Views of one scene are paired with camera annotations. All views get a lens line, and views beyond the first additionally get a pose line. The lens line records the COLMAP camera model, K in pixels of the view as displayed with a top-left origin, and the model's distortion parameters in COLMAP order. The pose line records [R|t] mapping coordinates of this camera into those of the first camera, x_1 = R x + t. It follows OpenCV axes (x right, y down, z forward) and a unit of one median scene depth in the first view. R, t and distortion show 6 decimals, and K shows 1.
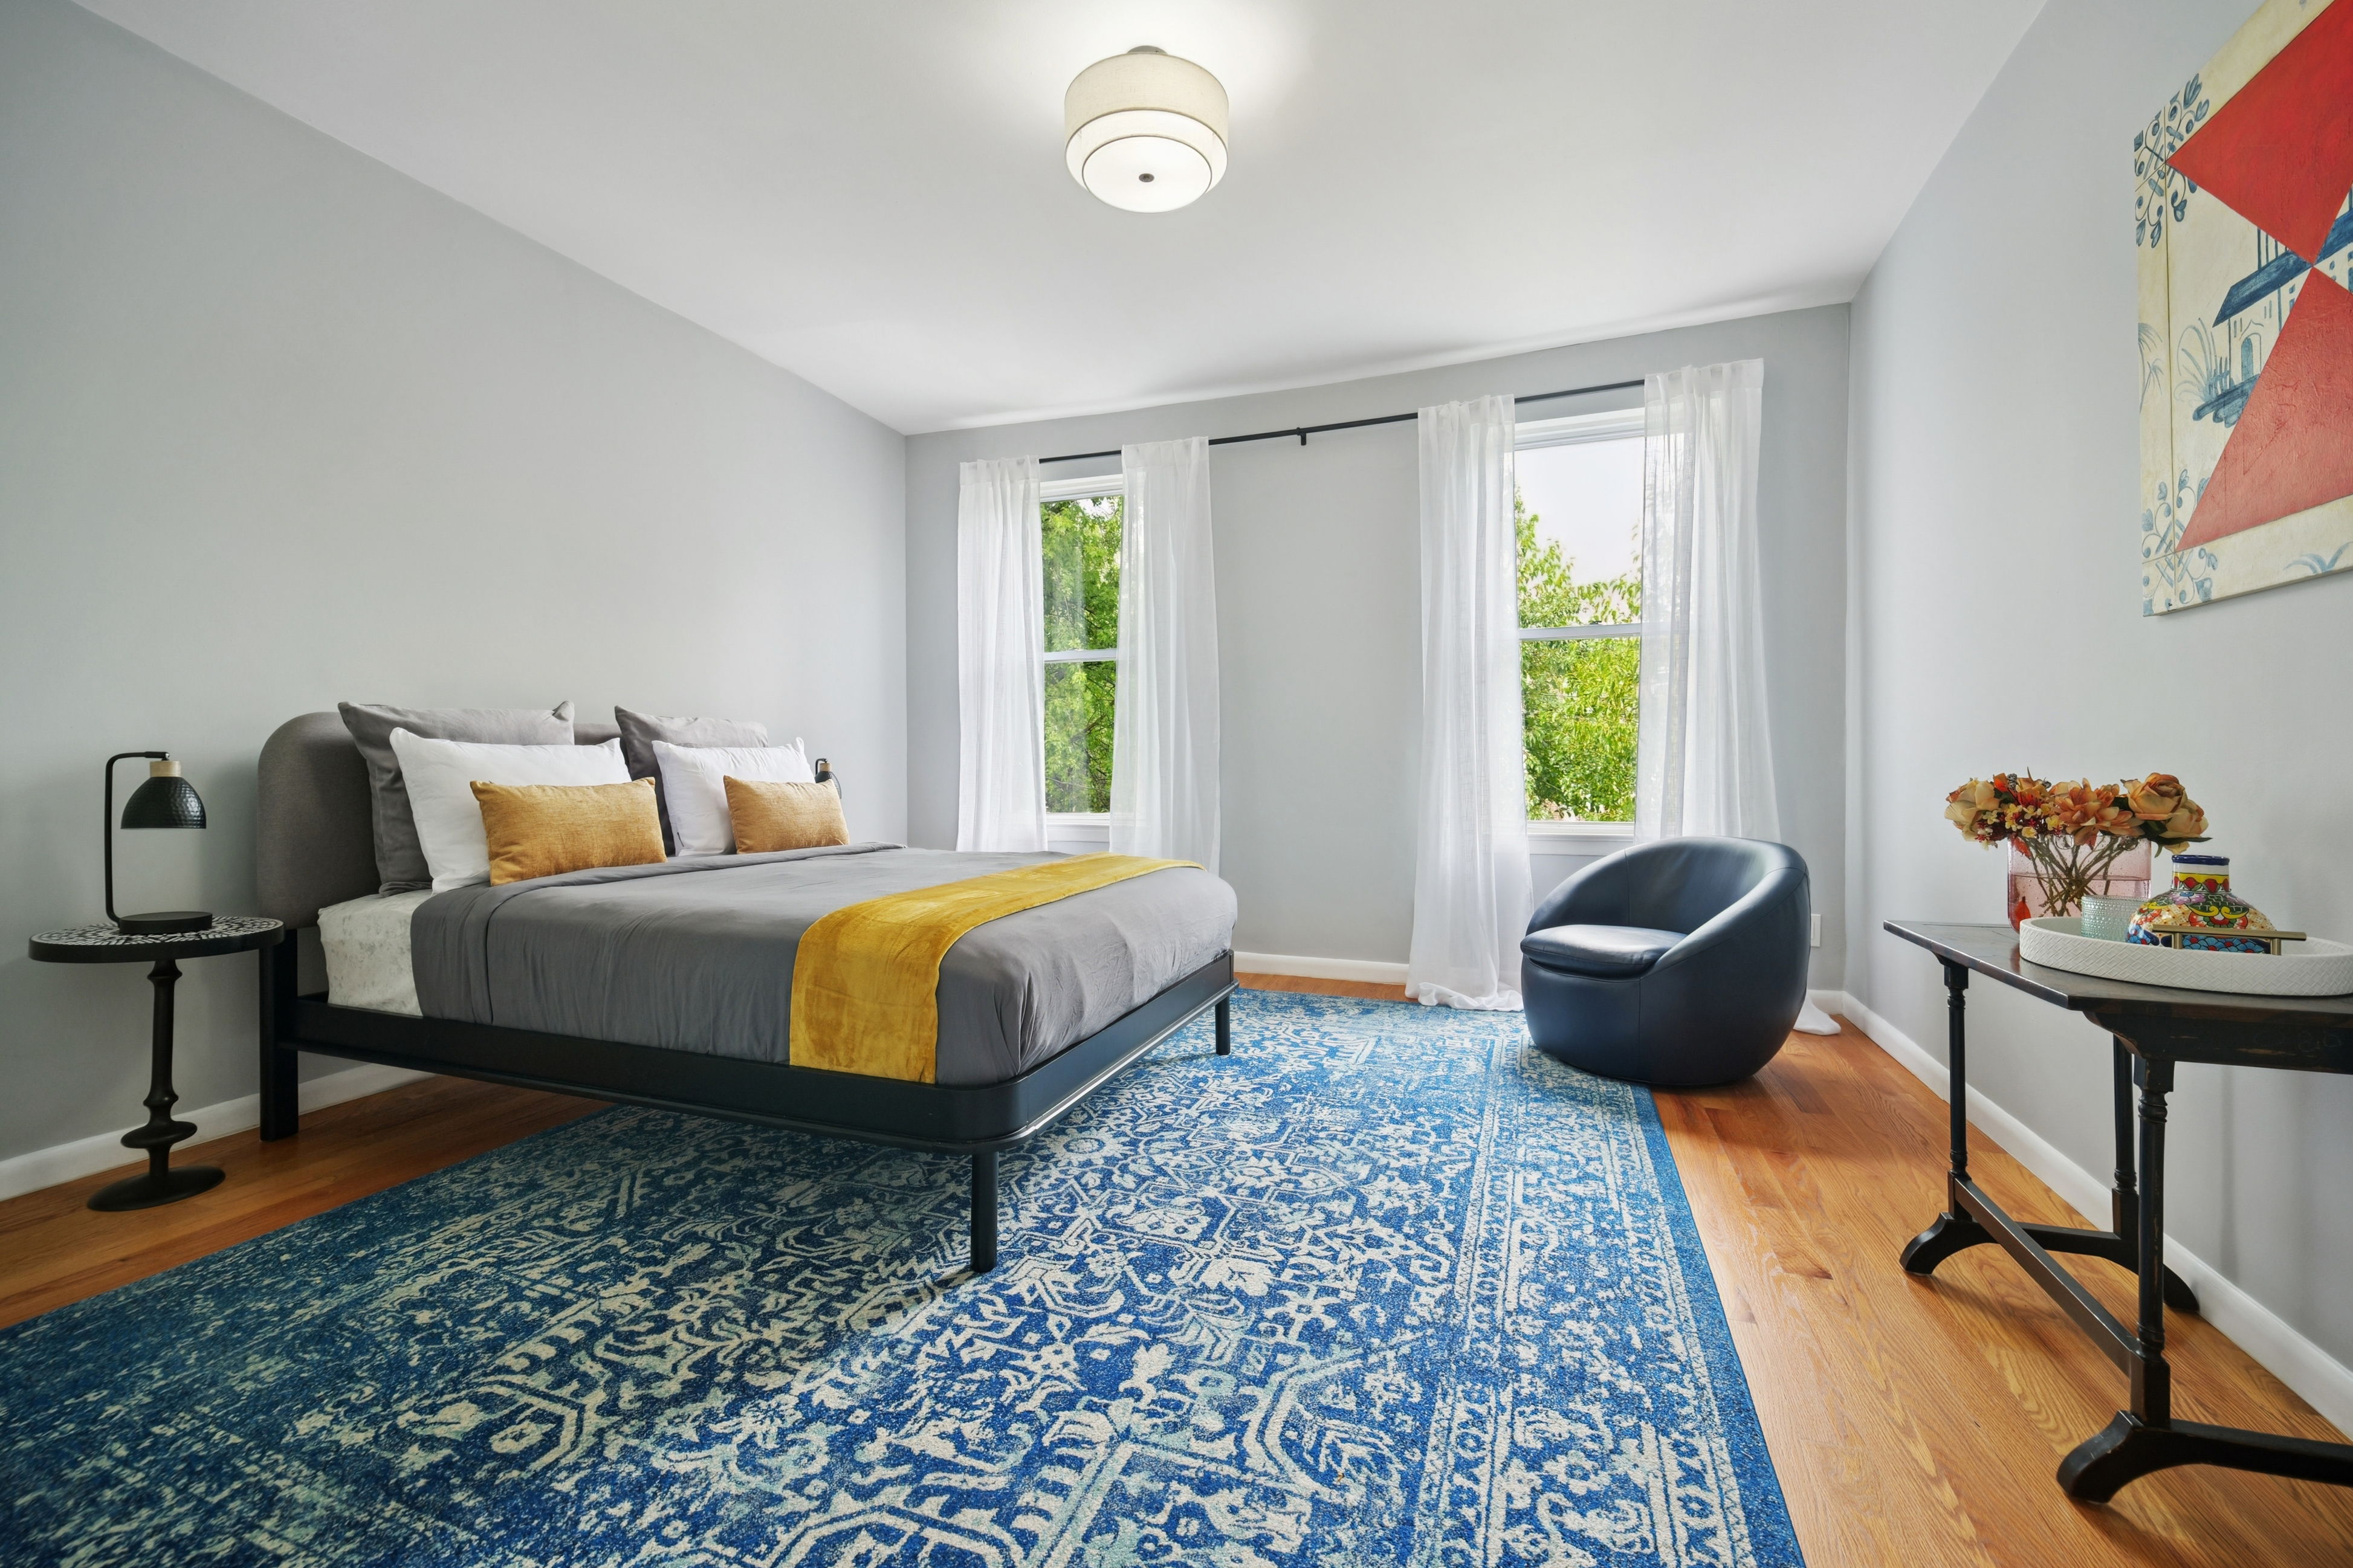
lens RADIAL K [[991.5, 0, 1166.2], [0, 991.5, 760.2], [0, 0, 1]] dist [0.013554, -0.007932]
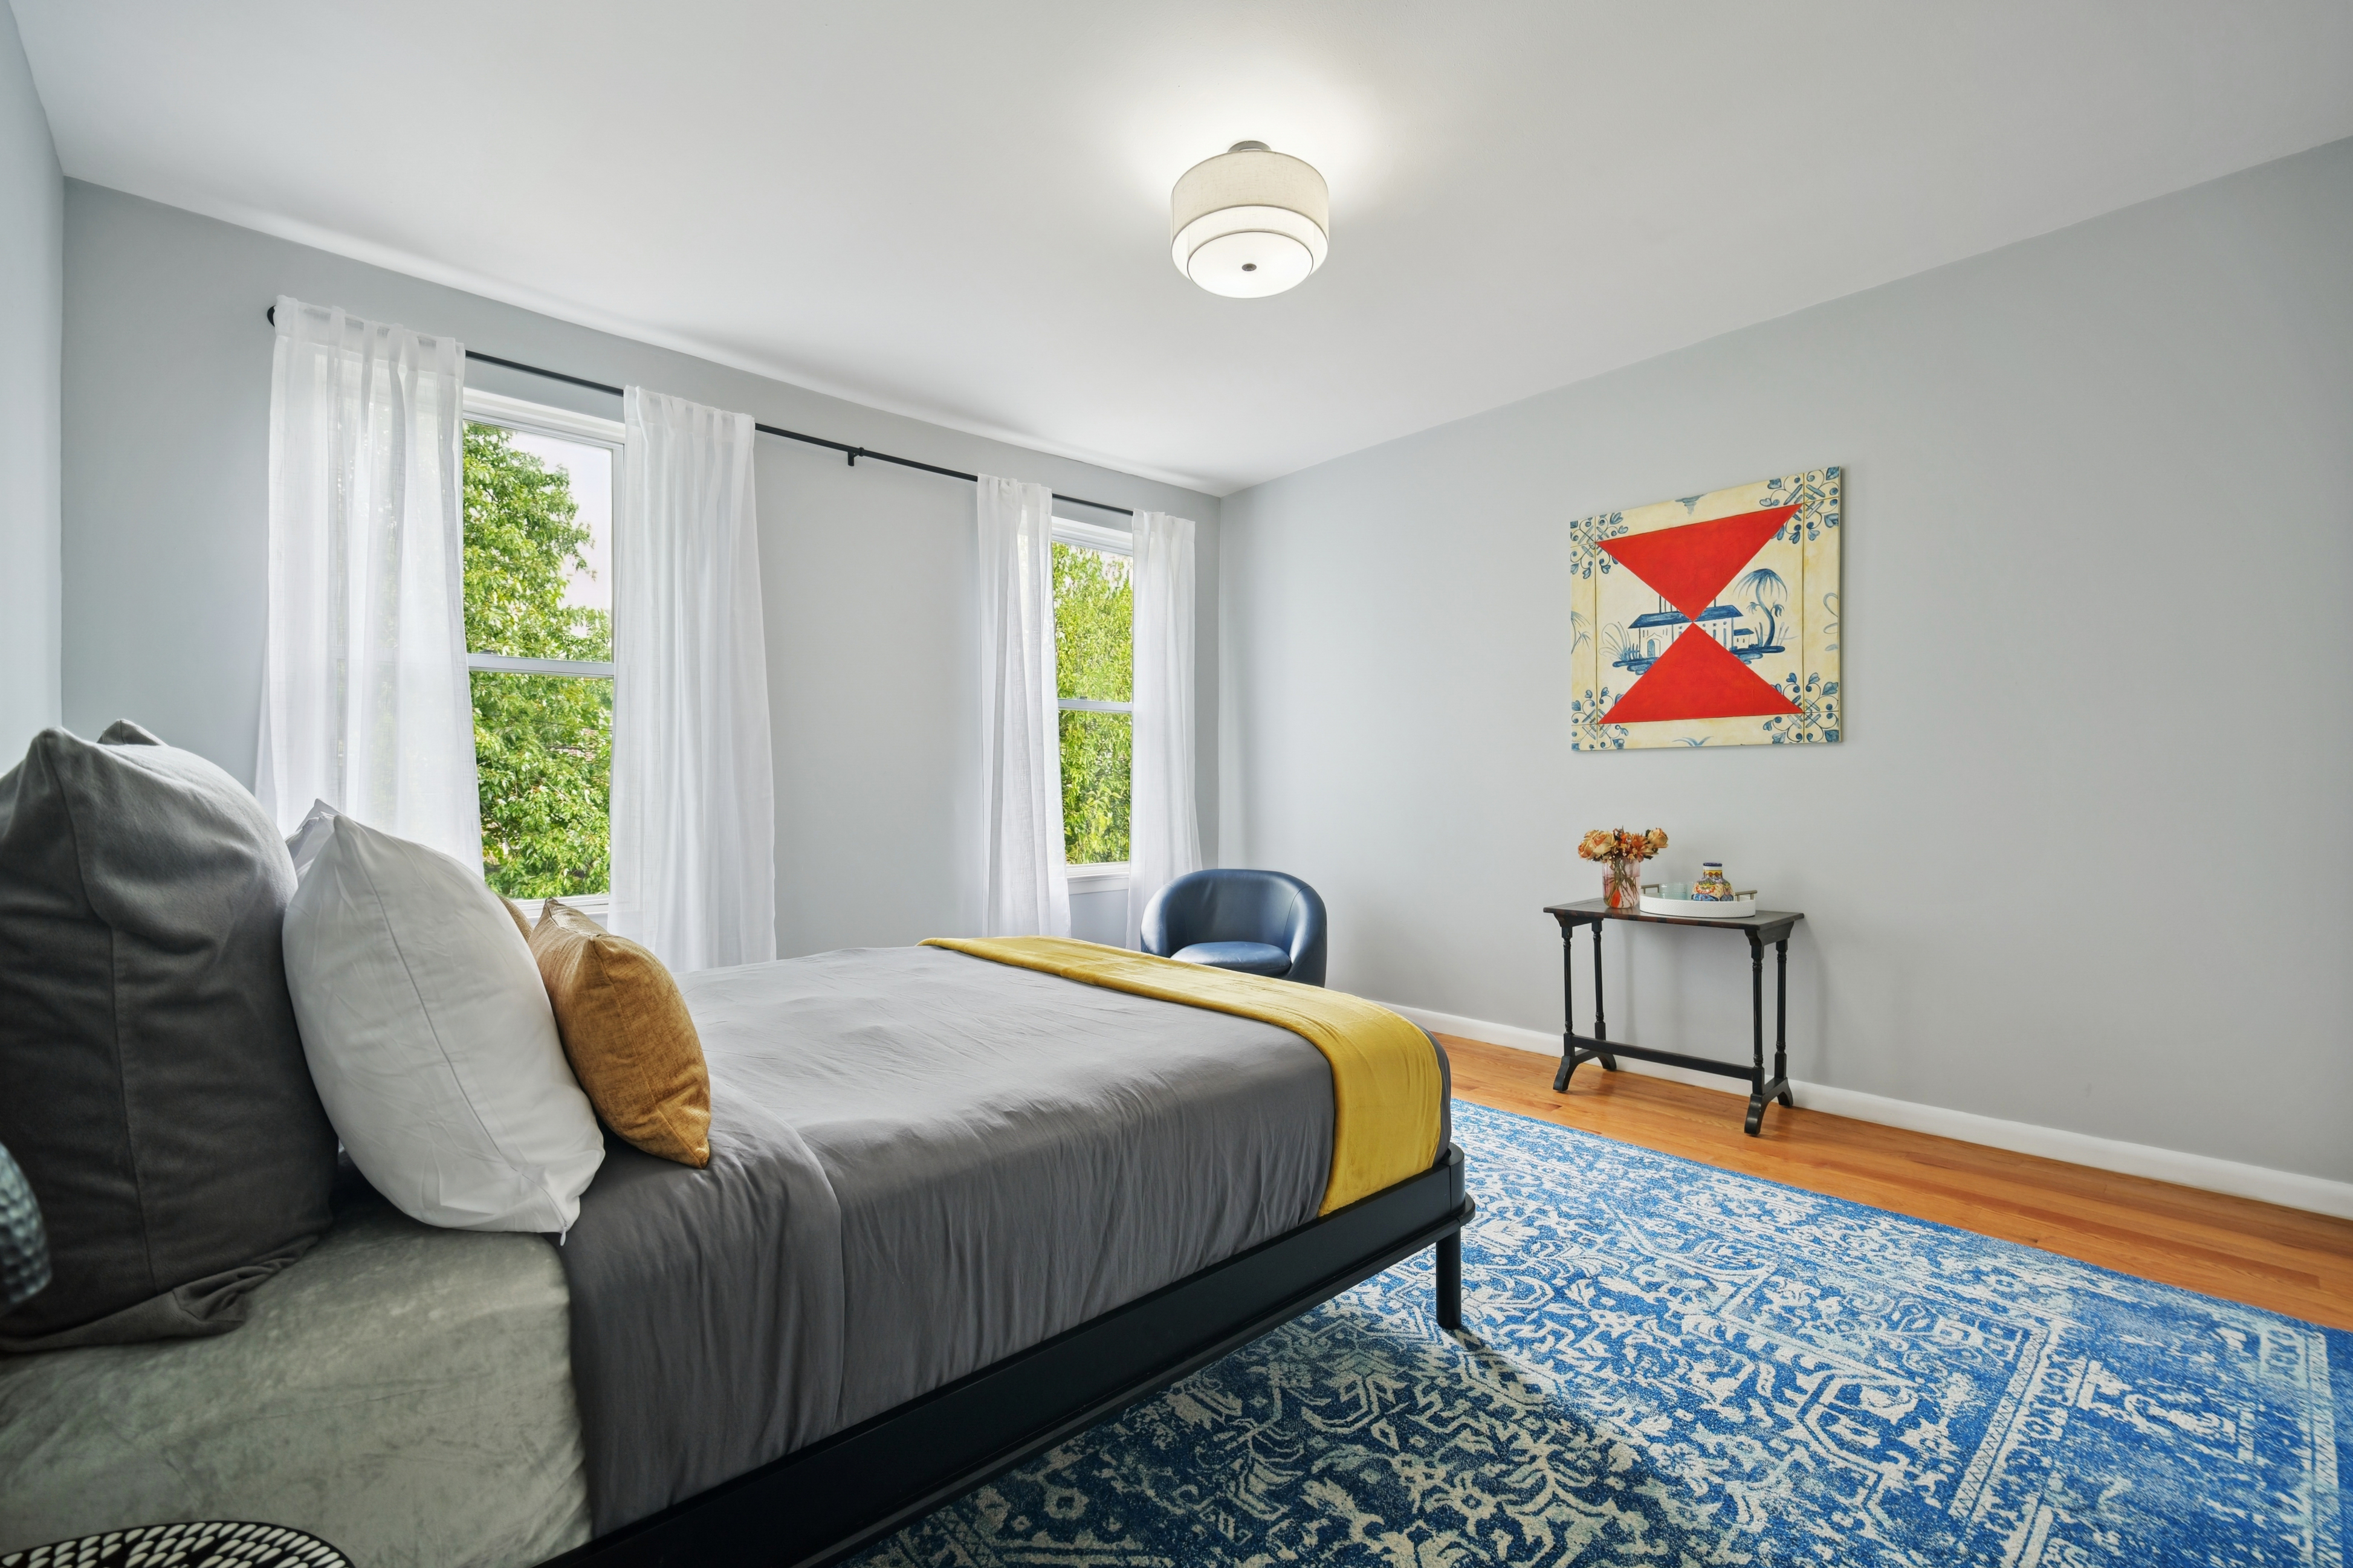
lens RADIAL K [[991.5, 0, 1198.5], [0, 991.5, 783.7], [0, 0, 1]] dist [0.013554, -0.007932]
pose [[0.450951, 0.009521, 0.892498, -1.511338], [-0.001512, 0.999950, -0.009903, -0.062957], [-0.892547, 0.003116, 0.450943, 0.917589]]
